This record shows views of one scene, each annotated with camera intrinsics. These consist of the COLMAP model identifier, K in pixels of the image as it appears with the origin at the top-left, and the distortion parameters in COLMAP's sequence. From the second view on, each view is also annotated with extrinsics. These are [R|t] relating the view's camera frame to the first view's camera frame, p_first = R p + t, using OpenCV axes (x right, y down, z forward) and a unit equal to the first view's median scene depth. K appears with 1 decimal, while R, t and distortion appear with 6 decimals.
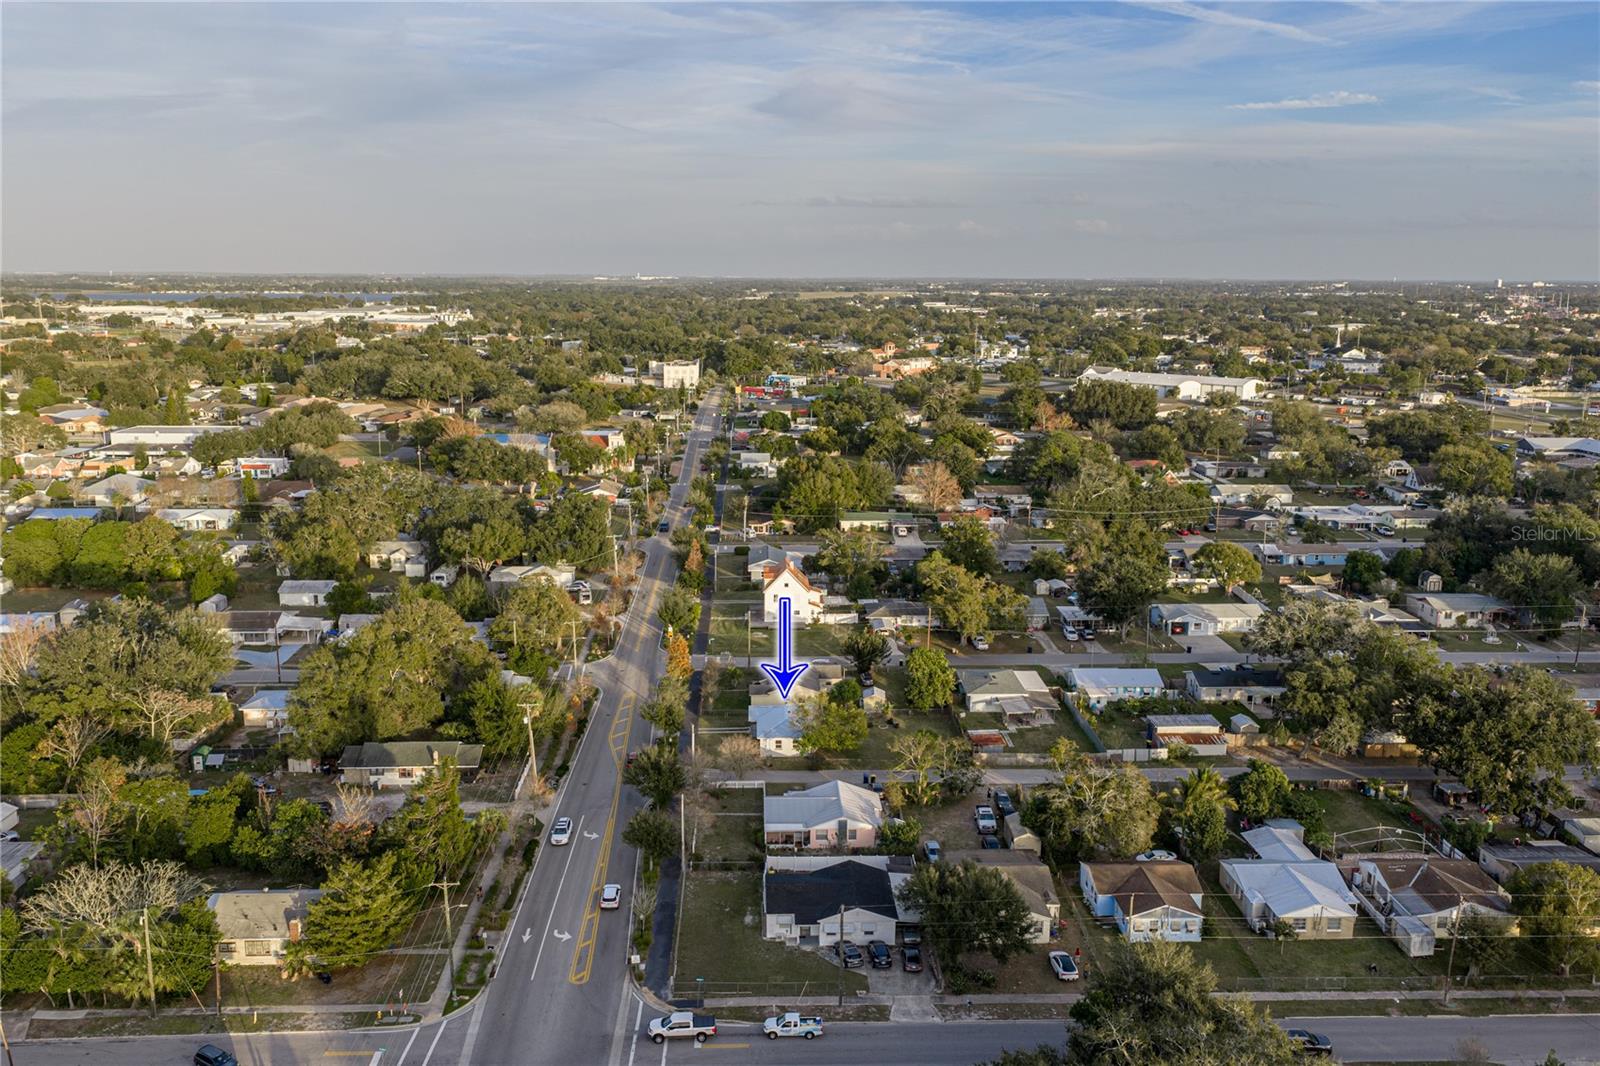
lens RADIAL K [[1337.5, 0, 794.1], [0, 1337.5, 527.7], [0, 0, 1]] dist [0.020226, -0.037468]
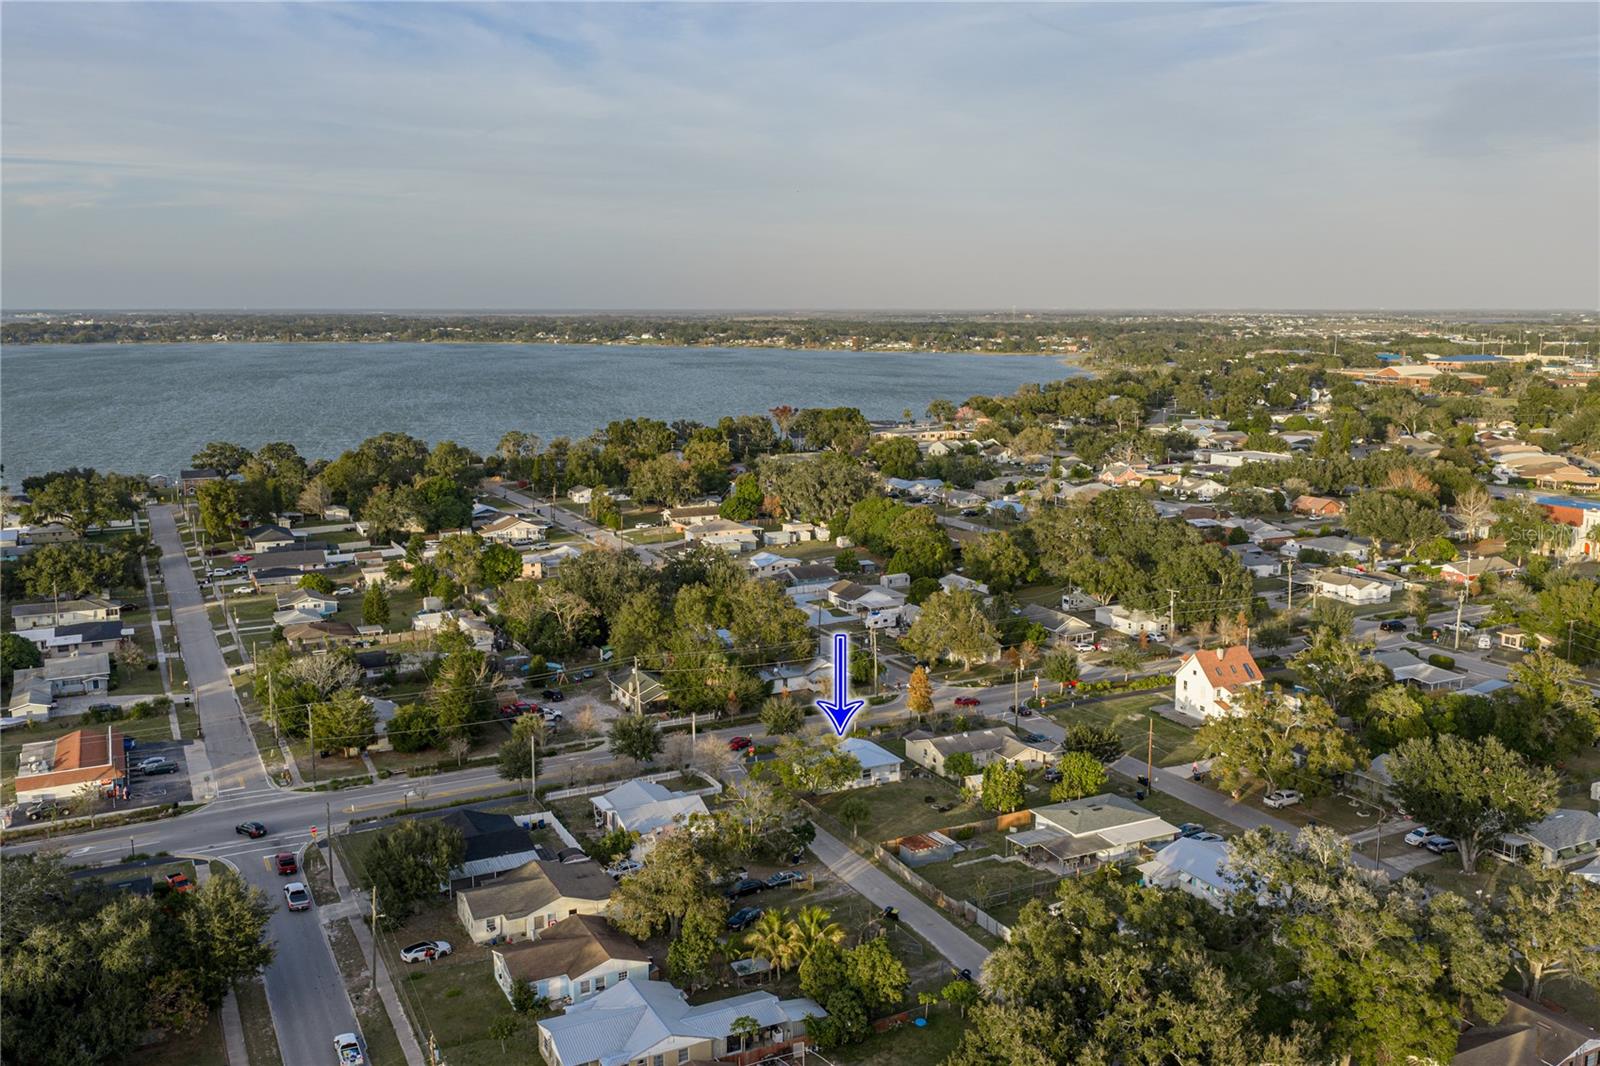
lens RADIAL K [[1337.5, 0, 798.0], [0, 1337.5, 588.2], [0, 0, 1]] dist [0.020226, -0.037468]
pose [[0.425146, 0.181134, -0.886815, 0.364376], [-0.167630, 0.978579, 0.119514, -0.039759], [0.889466, 0.097846, 0.446403, 0.226851]]
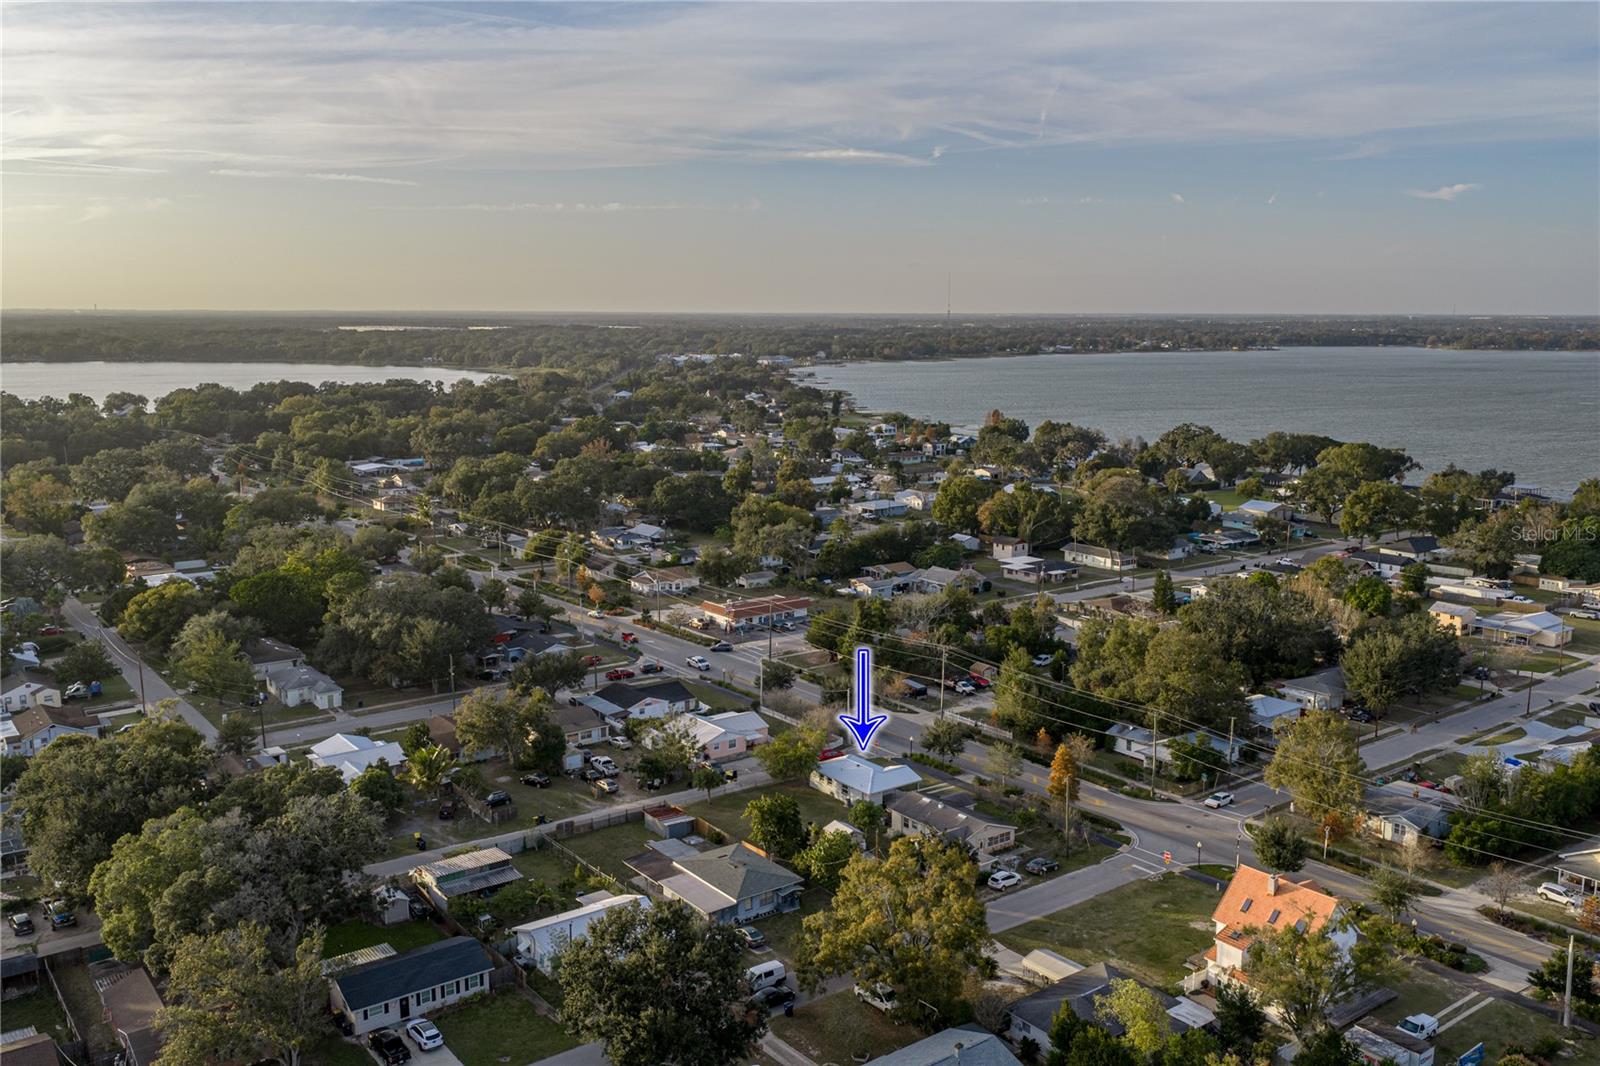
lens RADIAL K [[1337.5, 0, 786.7], [0, 1337.5, 539.7], [0, 0, 1]] dist [0.020226, -0.037468]
pose [[-0.817716, 0.089897, -0.568558, 0.252557], [-0.115361, 0.942096, 0.314875, -0.137486], [0.563943, 0.323068, -0.759997, 0.723489]]
